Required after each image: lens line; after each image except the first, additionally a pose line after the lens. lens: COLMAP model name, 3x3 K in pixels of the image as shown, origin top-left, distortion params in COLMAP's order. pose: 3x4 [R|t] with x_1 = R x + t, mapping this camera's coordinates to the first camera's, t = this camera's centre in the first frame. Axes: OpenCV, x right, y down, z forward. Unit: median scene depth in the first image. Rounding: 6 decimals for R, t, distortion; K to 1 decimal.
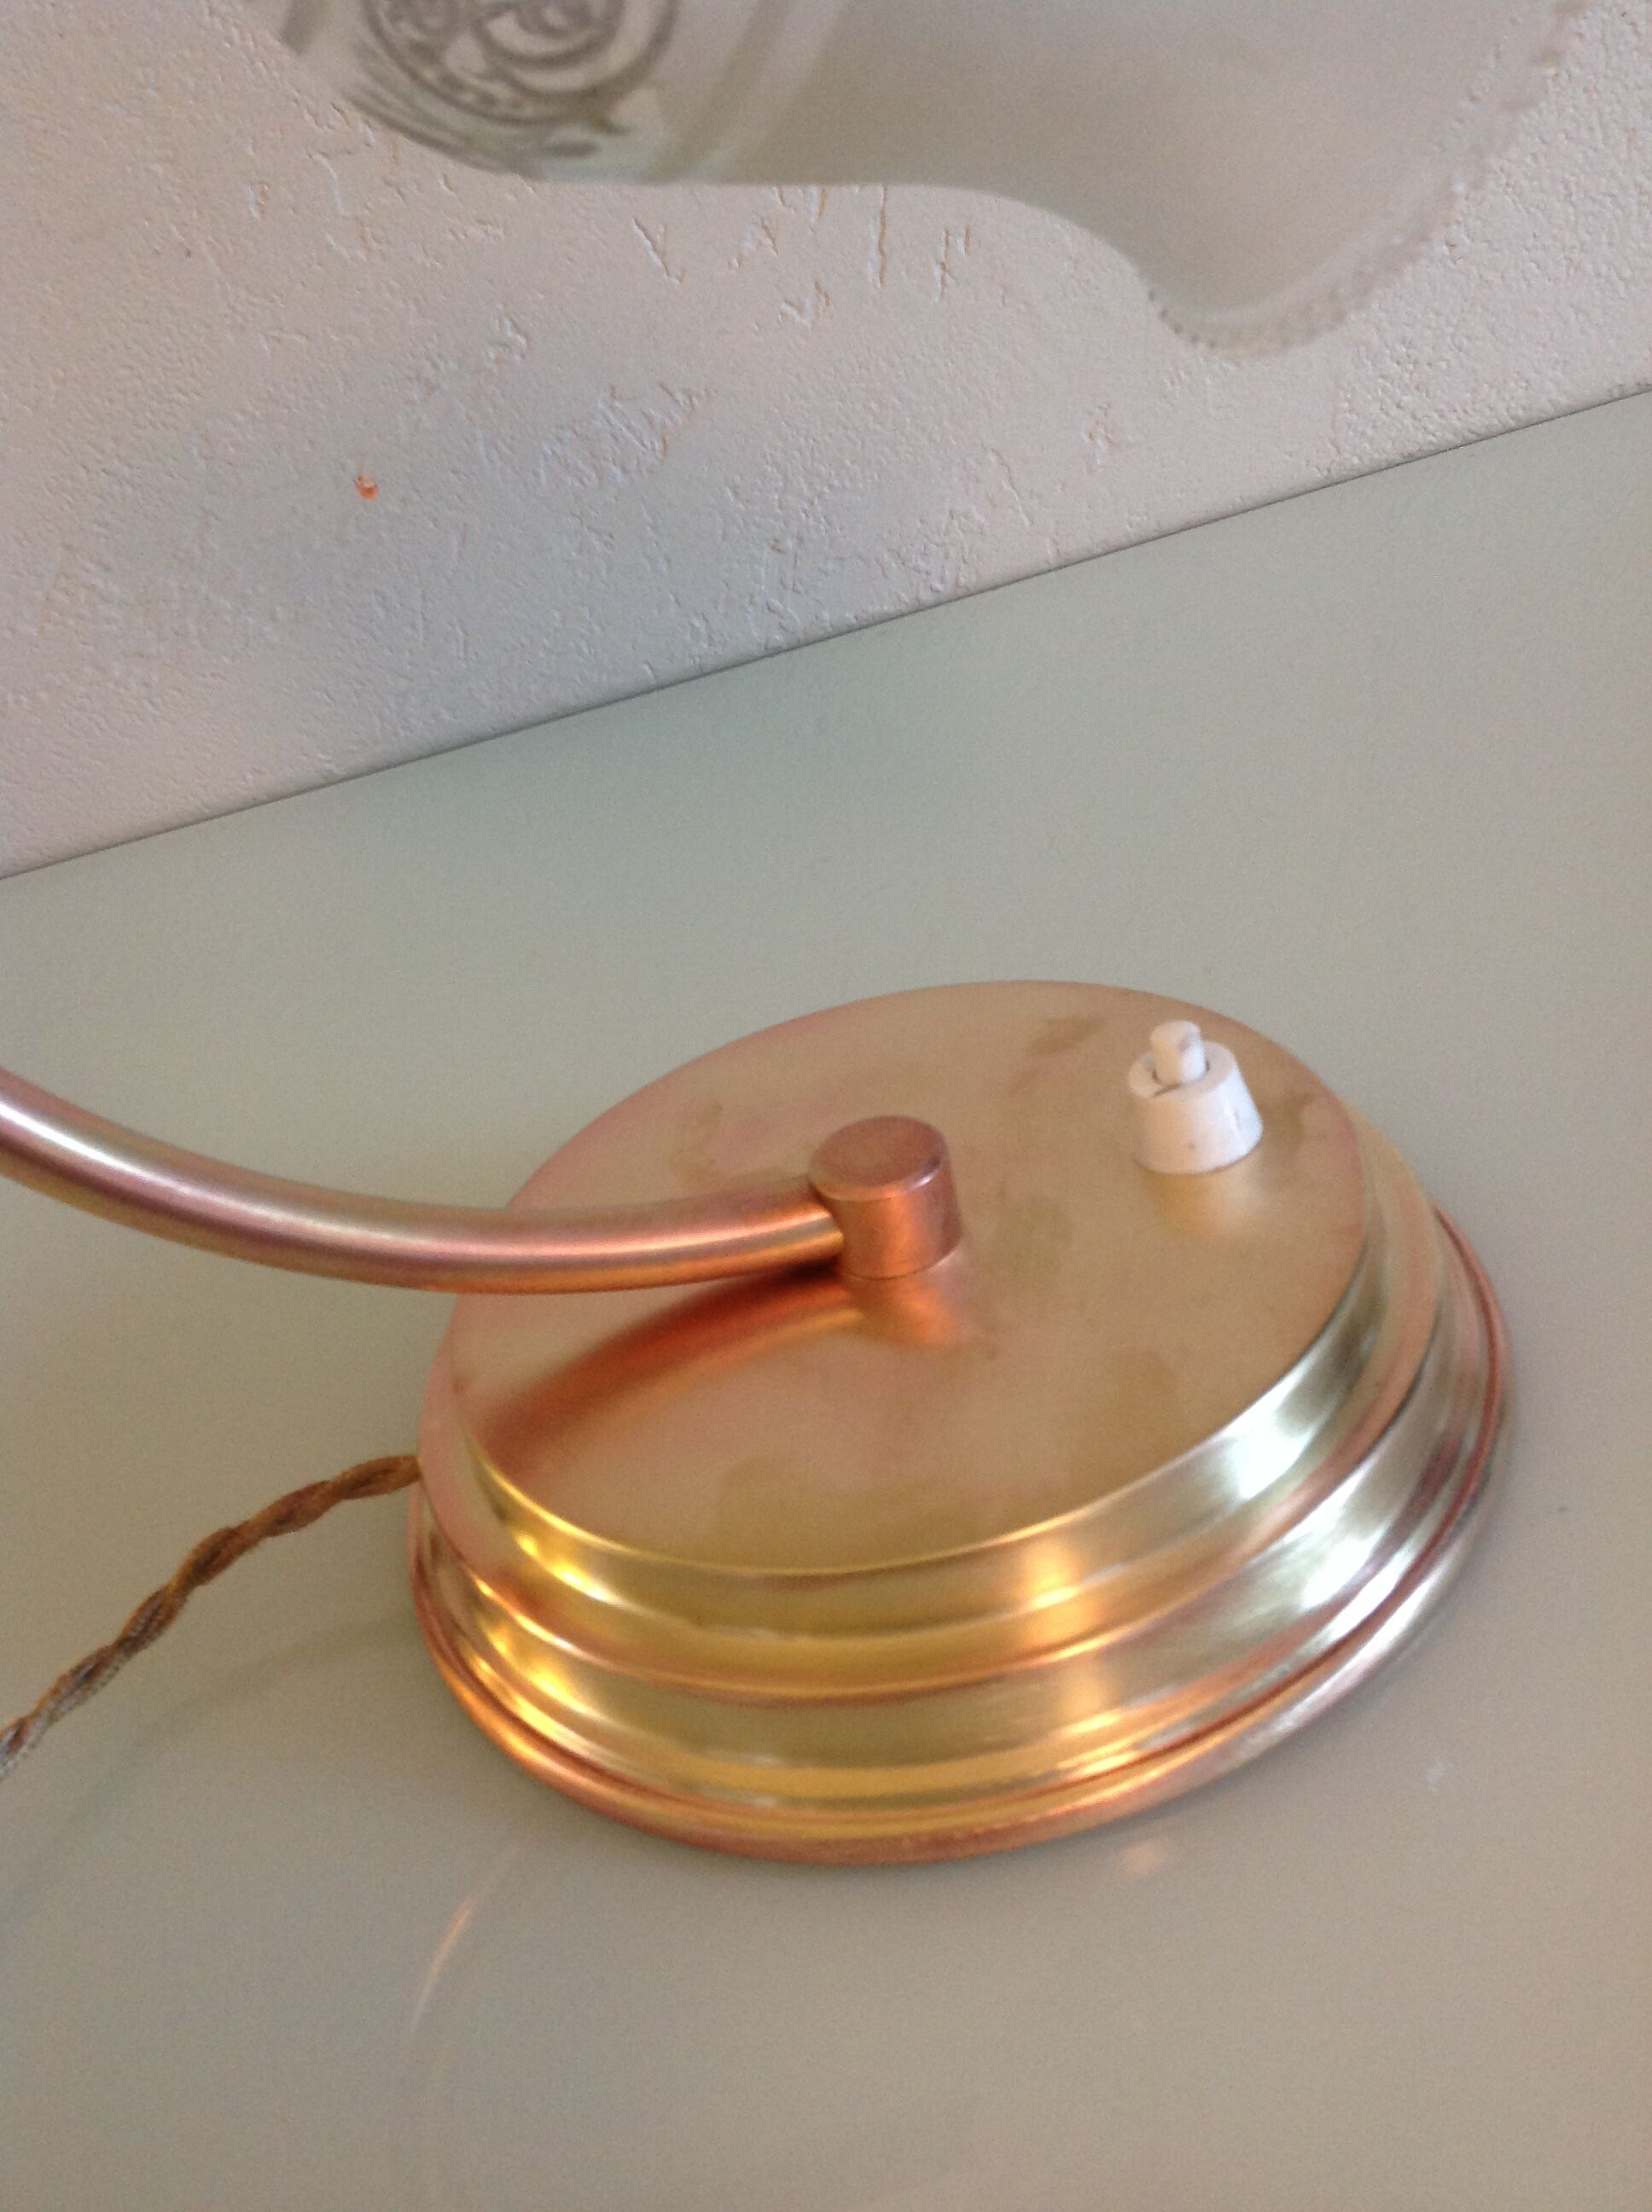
lens RADIAL K [[2103.5, 0, 826.0], [0, 2103.5, 1106.0], [0, 0, 1]] dist [0.193188, -0.541807]
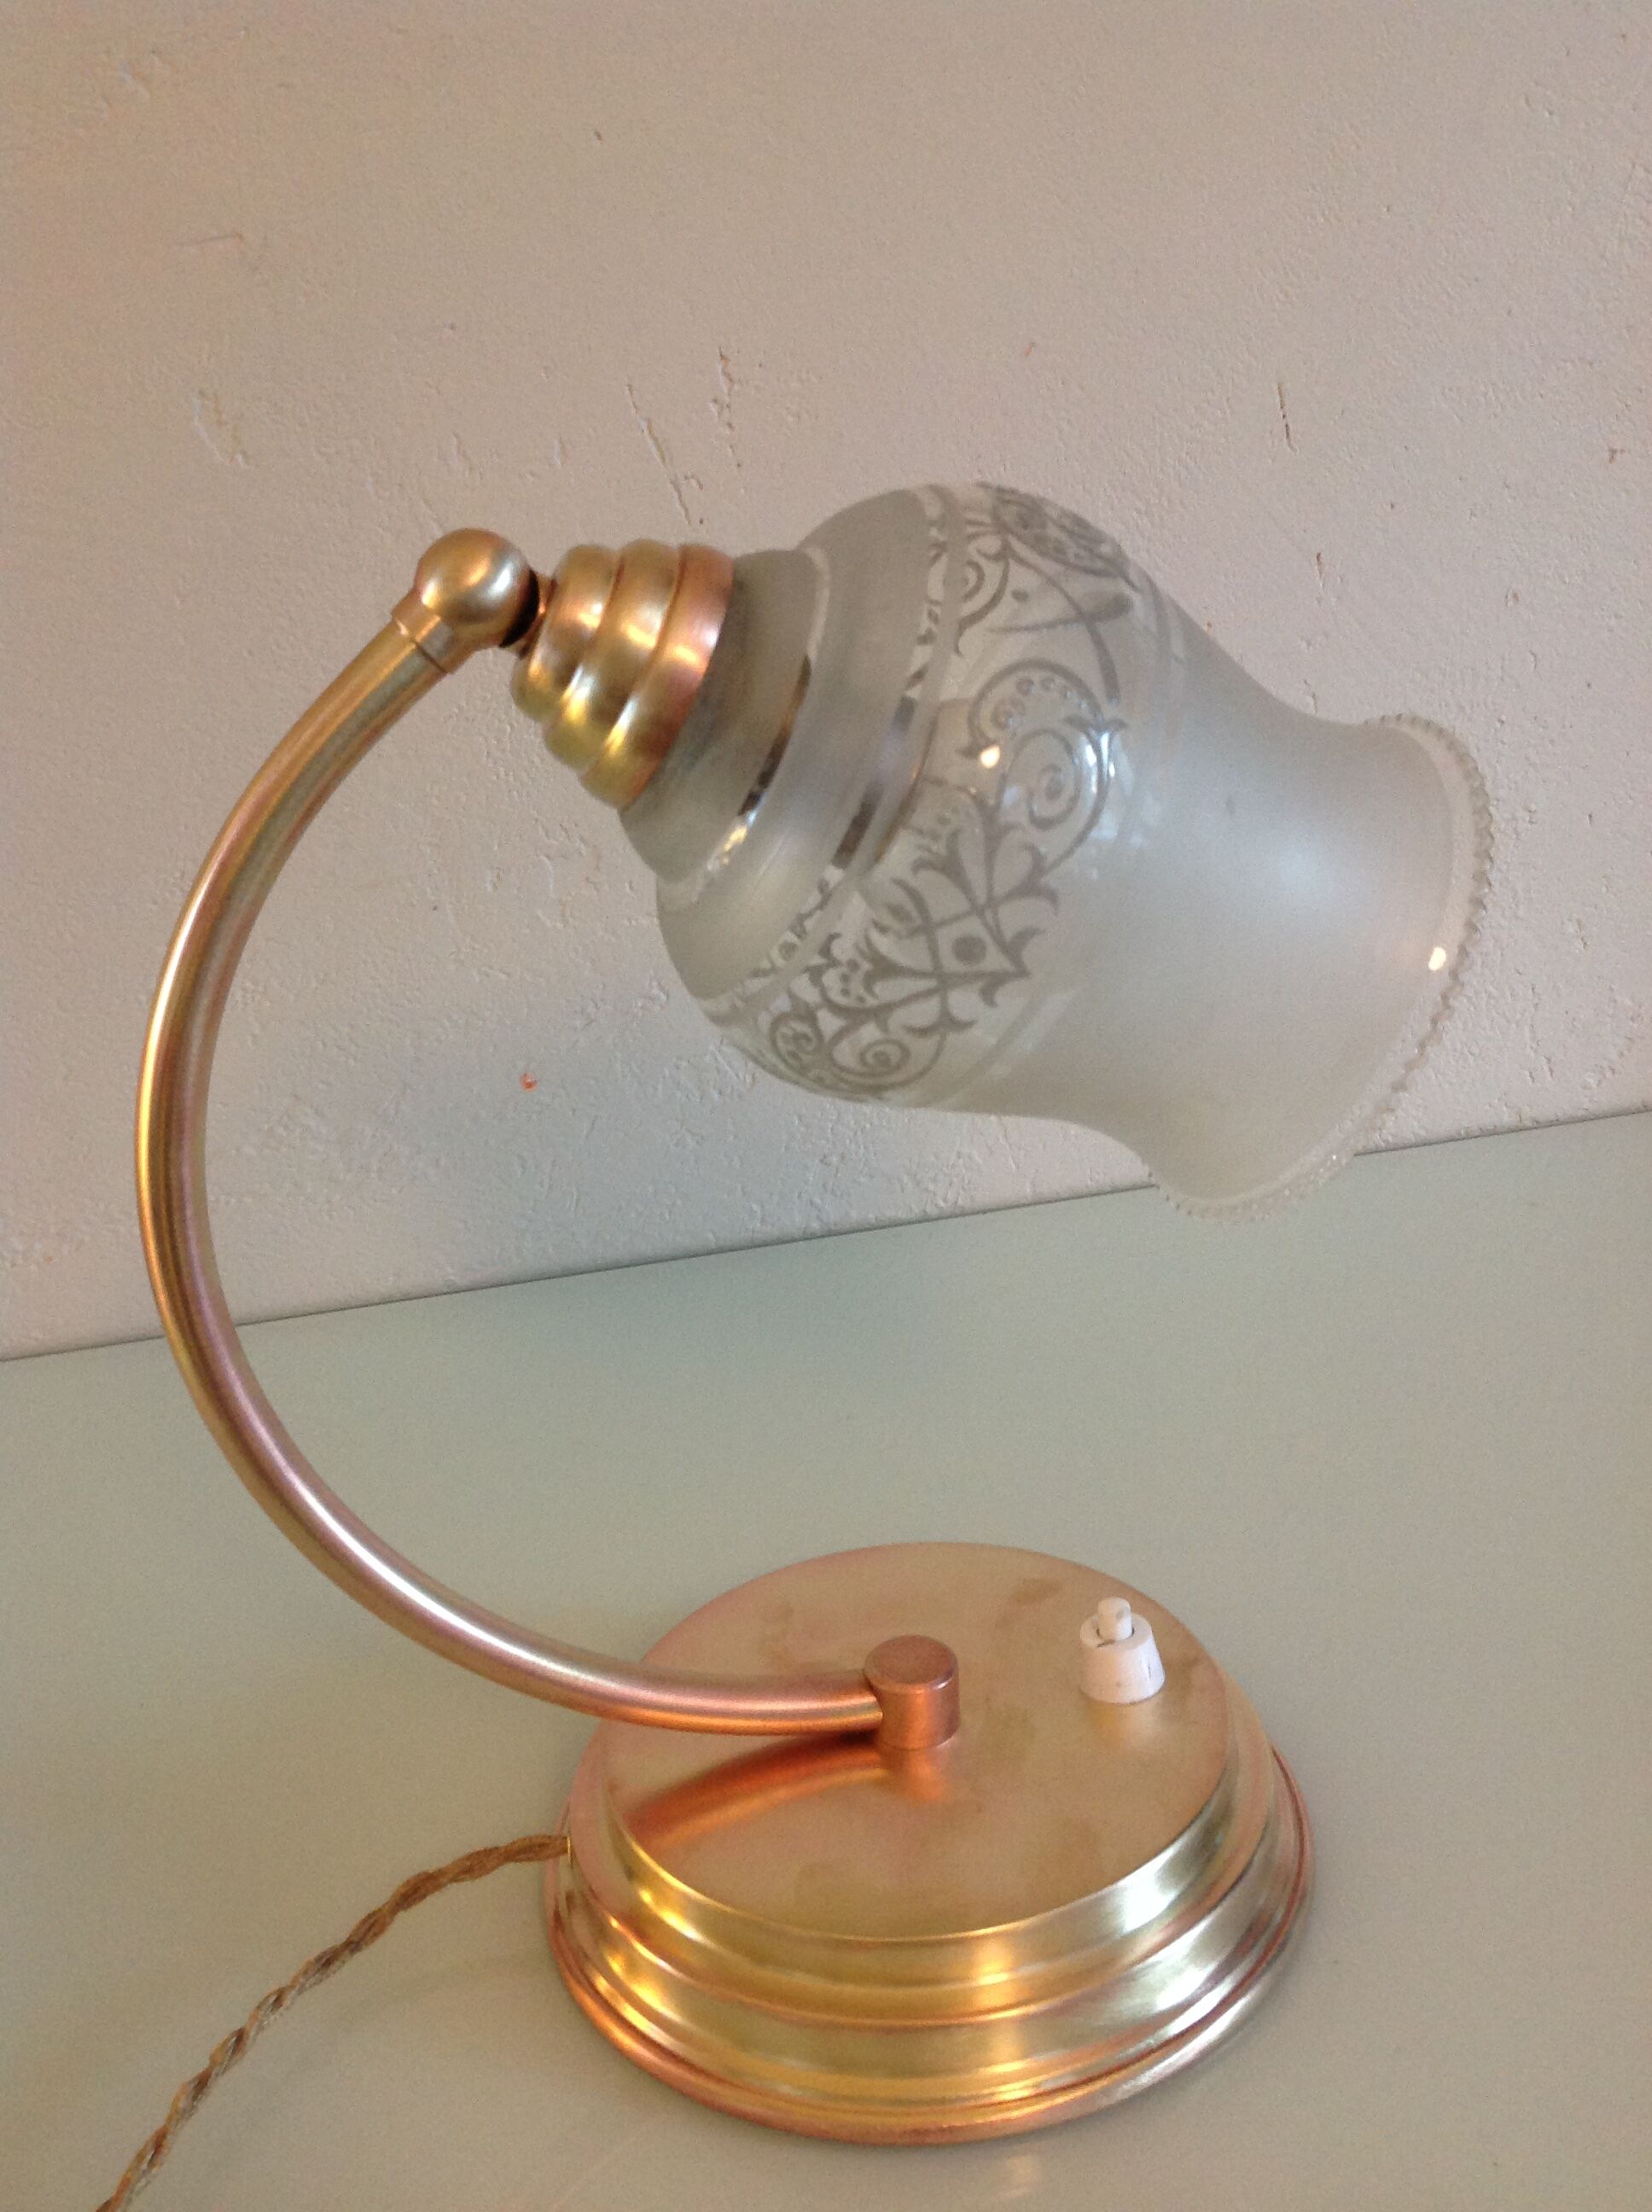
lens RADIAL K [[2112.0, 0, 830.4], [0, 2112.0, 1104.8], [0, 0, 1]] dist [0.127388, -0.328982]
pose [[0.989623, 0.139044, 0.036250, -0.138963], [-0.127862, 0.967228, -0.219365, -0.020704], [-0.065563, 0.212453, 0.974969, -0.541141]]
